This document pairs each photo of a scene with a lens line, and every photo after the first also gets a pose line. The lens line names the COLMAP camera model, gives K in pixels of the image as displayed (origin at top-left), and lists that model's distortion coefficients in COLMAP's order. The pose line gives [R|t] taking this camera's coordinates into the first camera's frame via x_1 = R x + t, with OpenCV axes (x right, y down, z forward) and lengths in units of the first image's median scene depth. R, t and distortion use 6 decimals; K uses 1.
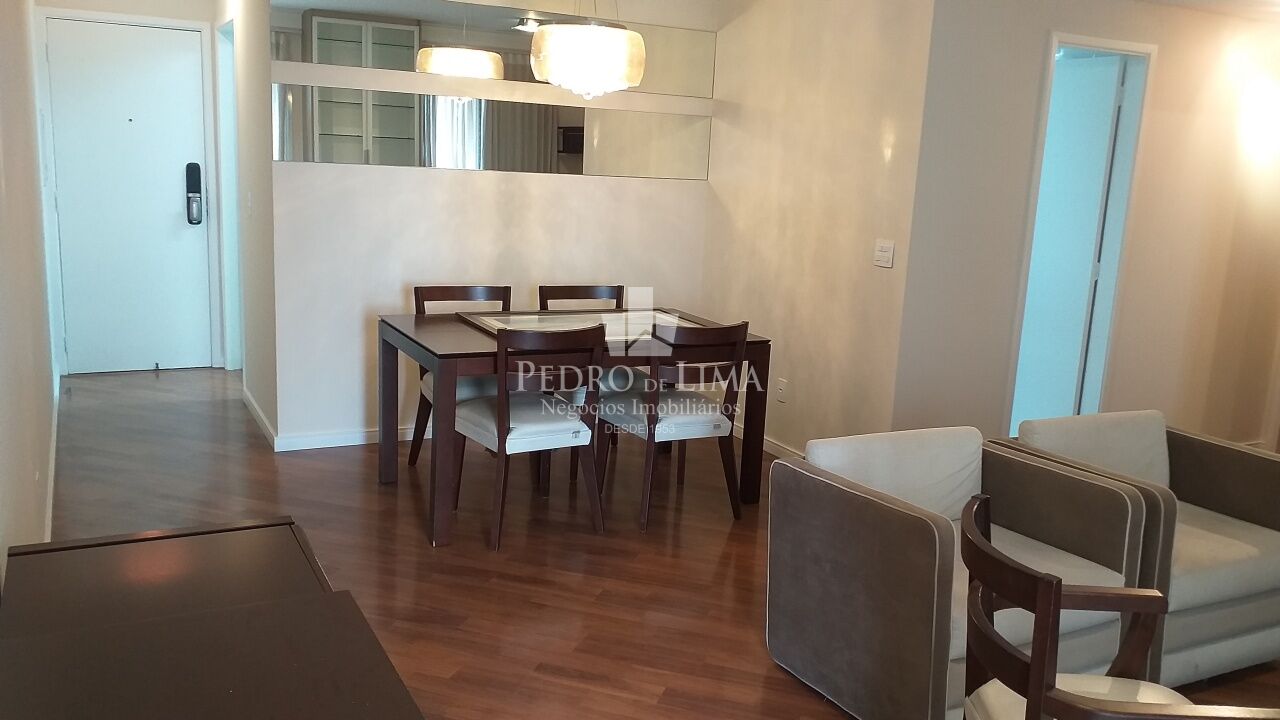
lens RADIAL K [[1041.2, 0, 640.0], [0, 1041.2, 360.0], [0, 0, 1]] dist [0.059381, -0.103026]
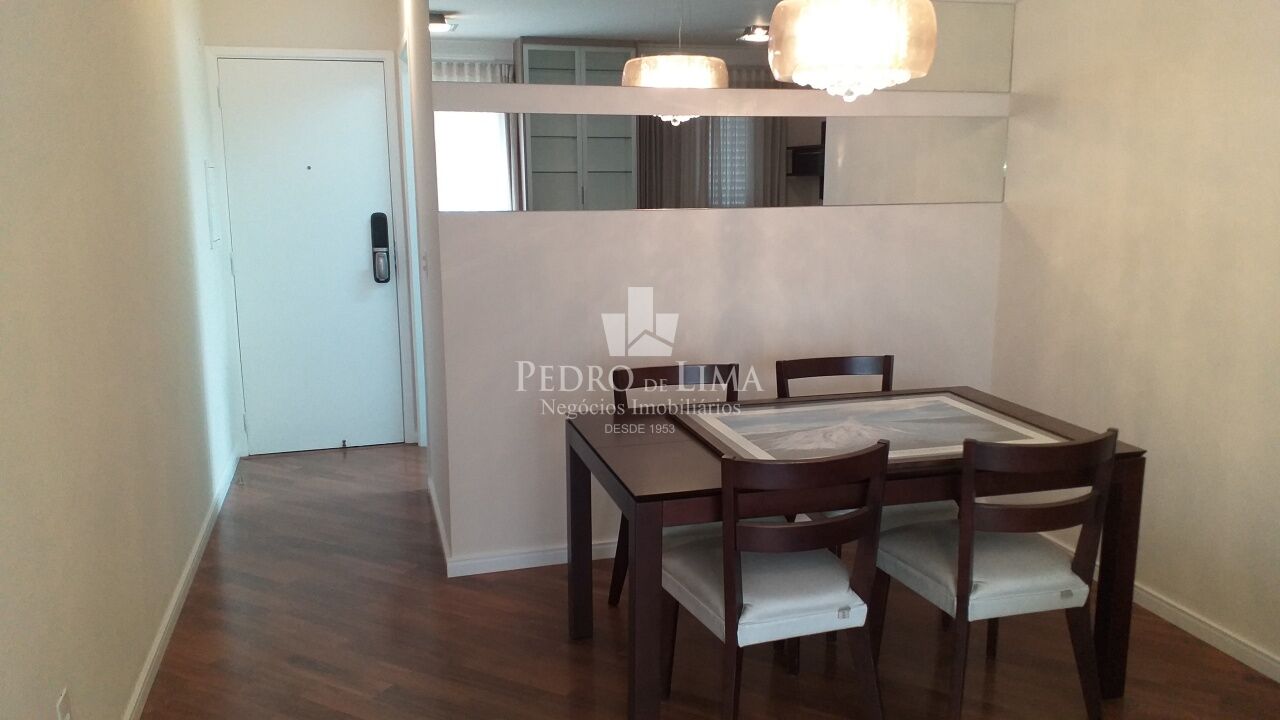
lens RADIAL K [[1026.3, 0, 640.2], [0, 1026.3, 380.7], [0, 0, 1]] dist [0.071941, 0.000748]
pose [[0.976425, -0.011861, -0.215532, -0.035474], [0.011878, 0.999929, -0.001216, -0.058537], [0.215531, -0.001373, 0.976496, 0.269550]]
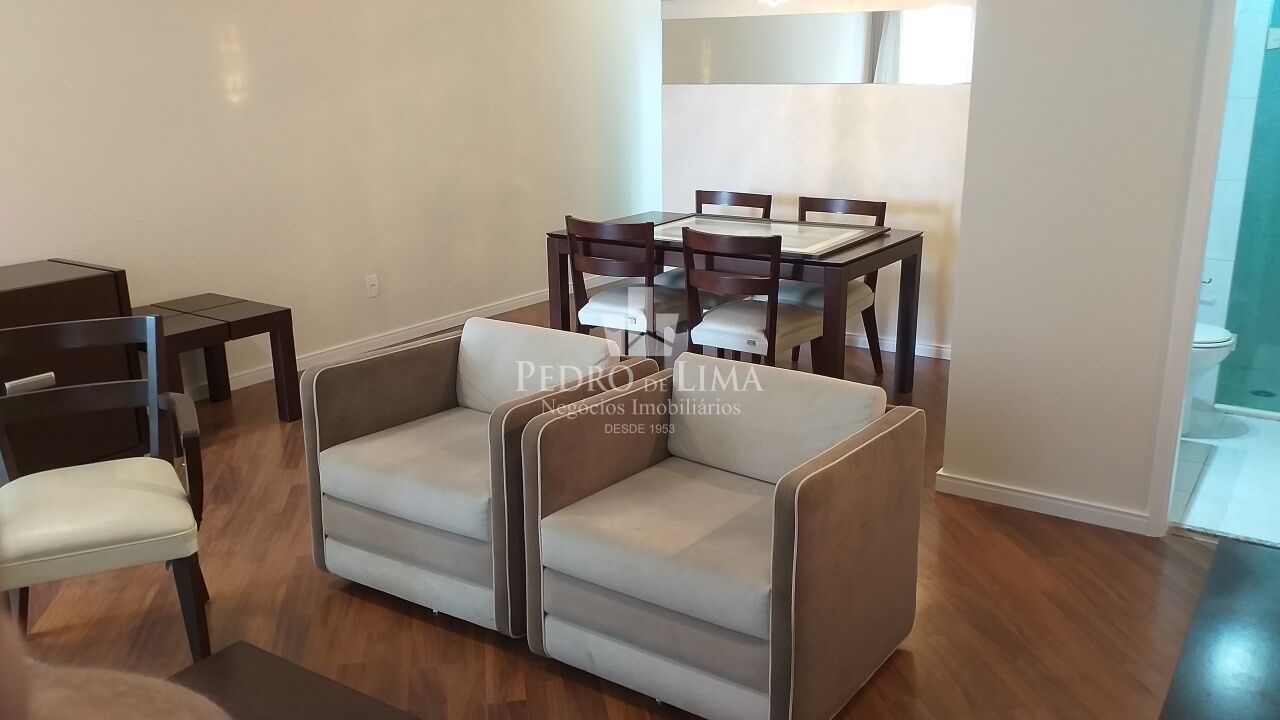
lens RADIAL K [[1041.2, 0, 640.0], [0, 1041.2, 360.0], [0, 0, 1]] dist [0.059381, -0.103026]
pose [[0.465500, 0.183206, -0.865878, 0.731655], [-0.131498, 0.981799, 0.137039, -0.033140], [0.875224, 0.050070, 0.481119, 0.375190]]
